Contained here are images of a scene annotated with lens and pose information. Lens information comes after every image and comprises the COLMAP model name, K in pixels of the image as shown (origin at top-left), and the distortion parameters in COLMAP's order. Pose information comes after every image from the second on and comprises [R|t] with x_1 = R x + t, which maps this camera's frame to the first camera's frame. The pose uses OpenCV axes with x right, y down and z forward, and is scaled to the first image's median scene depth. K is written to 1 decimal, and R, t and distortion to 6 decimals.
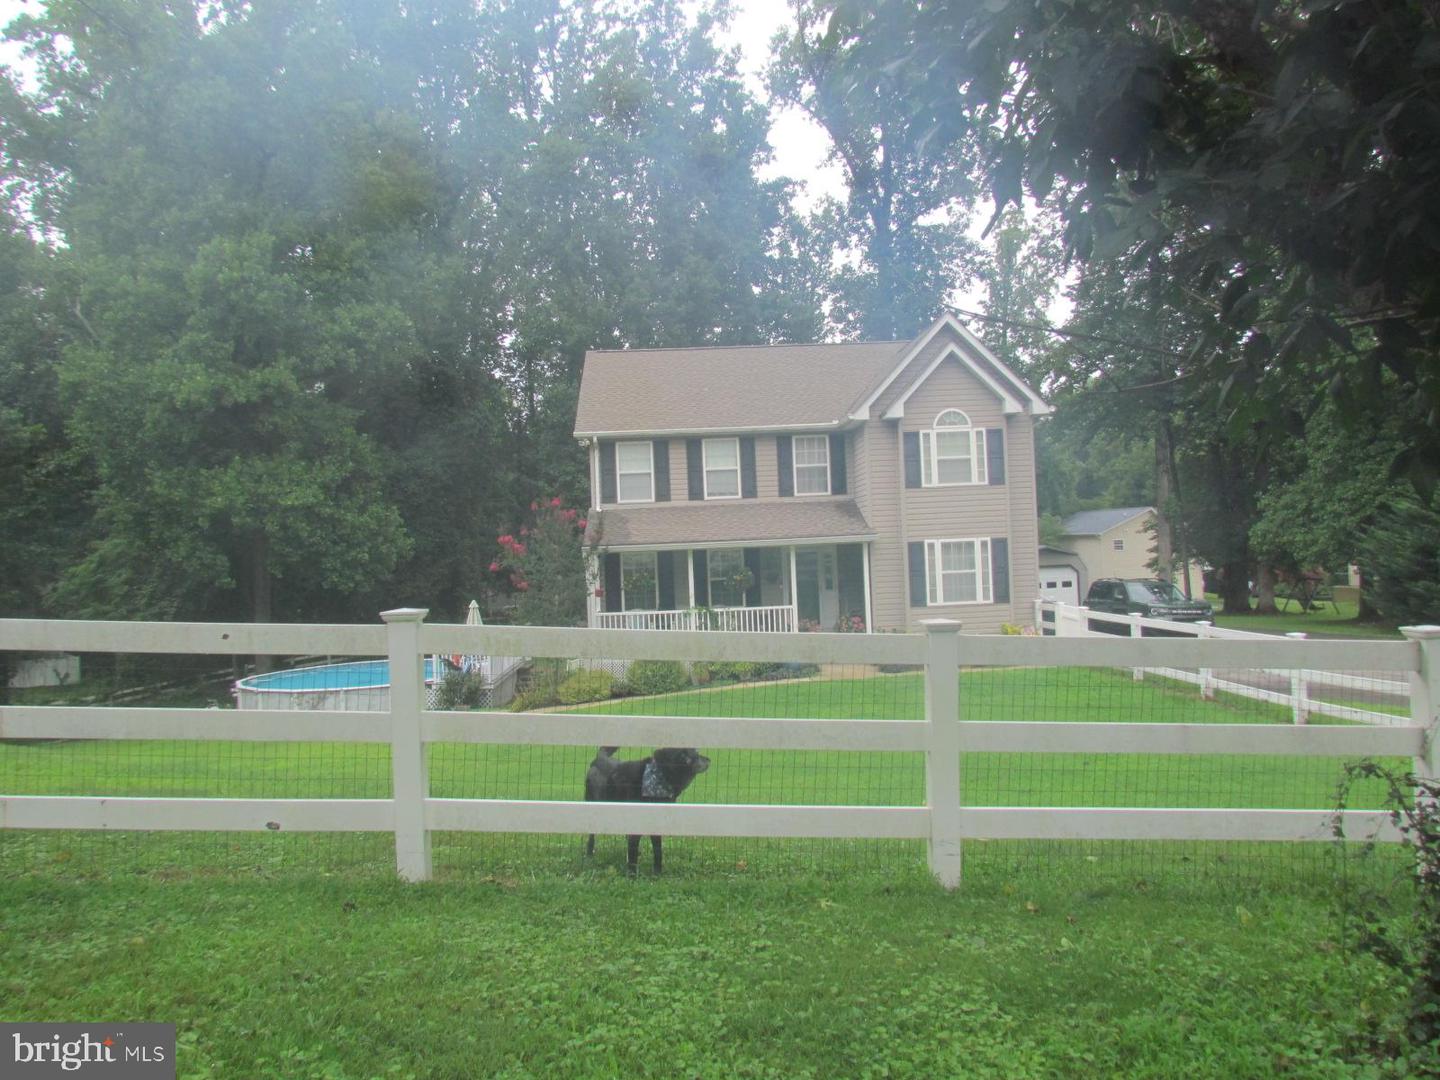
lens RADIAL K [[1032.2, 0, 708.3], [0, 1032.2, 564.9], [0, 0, 1]] dist [-0.012148, -0.008328]
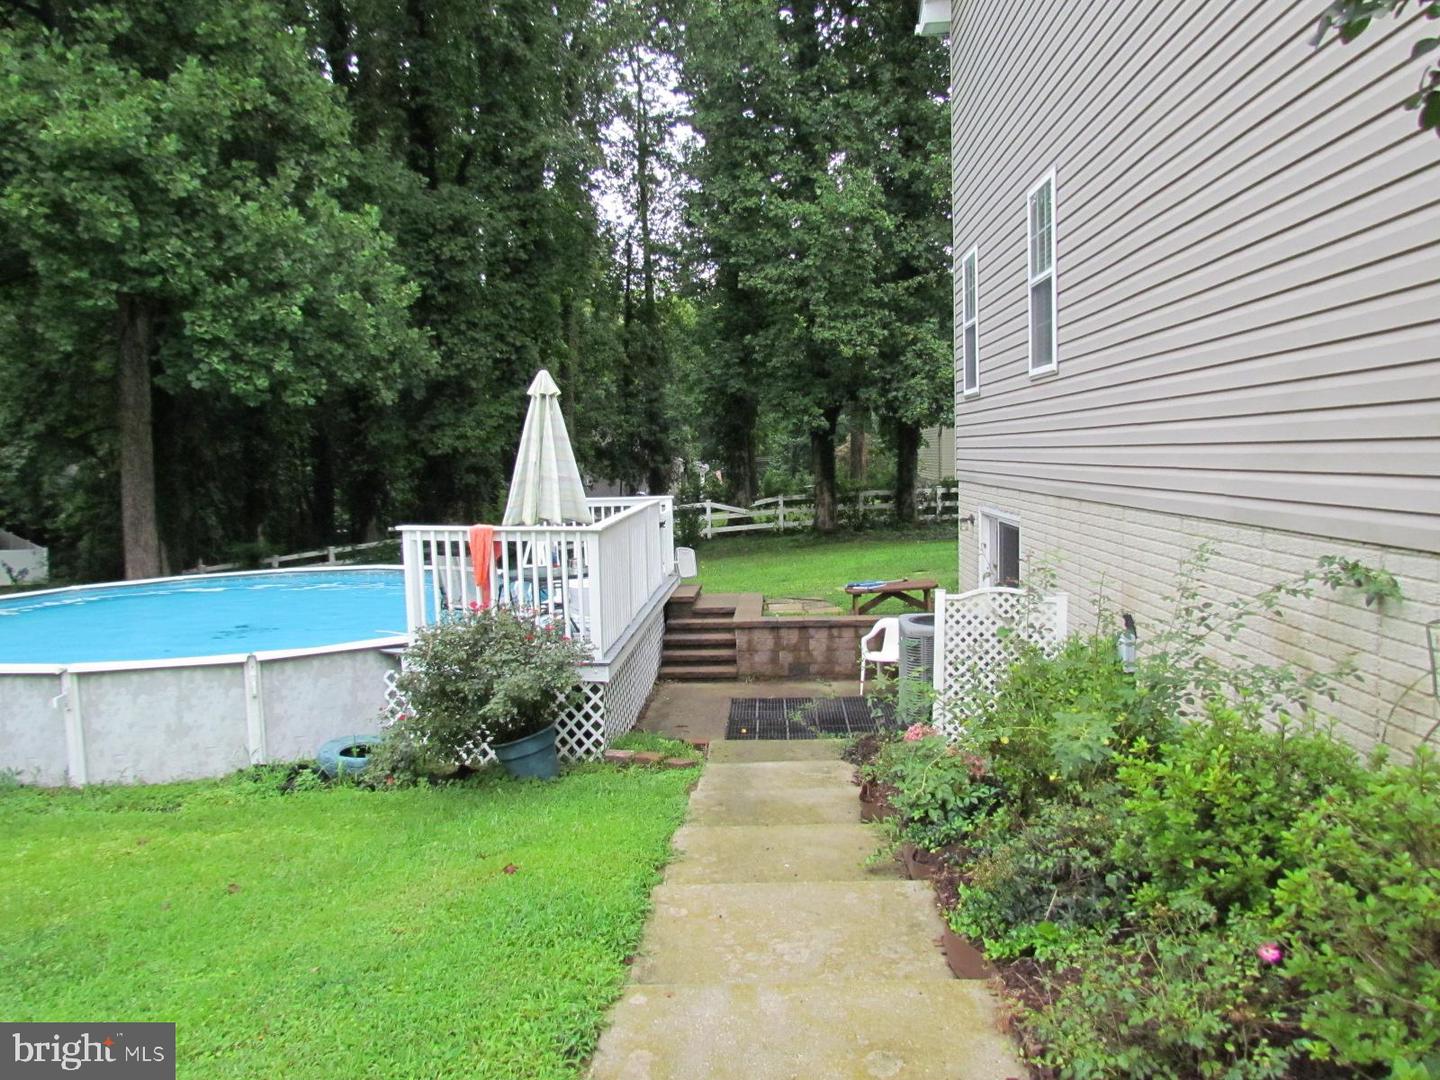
lens RADIAL K [[1032.2, 0, 718.2], [0, 1032.2, 540.2], [0, 0, 1]] dist [-0.012148, -0.008328]
pose [[0.996723, 0.025200, -0.076859, -0.191169], [-0.020128, 0.997612, 0.066062, 0.075766], [0.078340, -0.064299, 0.994851, 0.876779]]
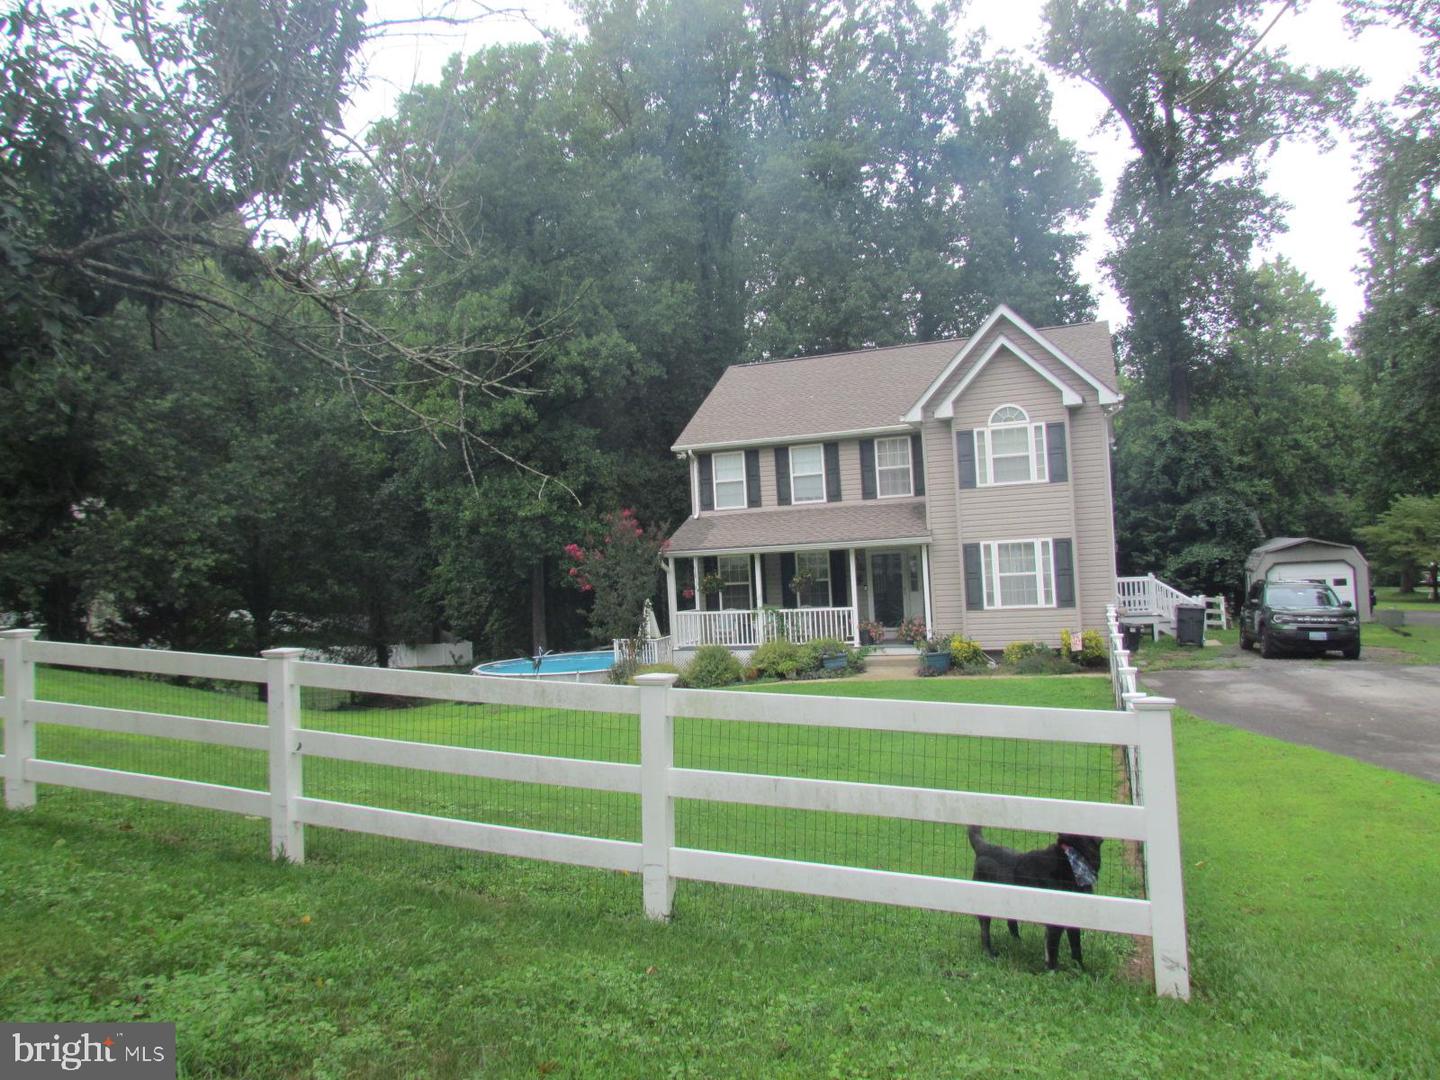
lens RADIAL K [[1032.2, 0, 706.0], [0, 1032.2, 557.3], [0, 0, 1]] dist [-0.012148, -0.008328]
pose [[0.920378, -0.009225, -0.390920, 0.325054], [0.009258, 0.999956, -0.001802, -0.009092], [0.390920, -0.001960, 0.920423, 0.006061]]
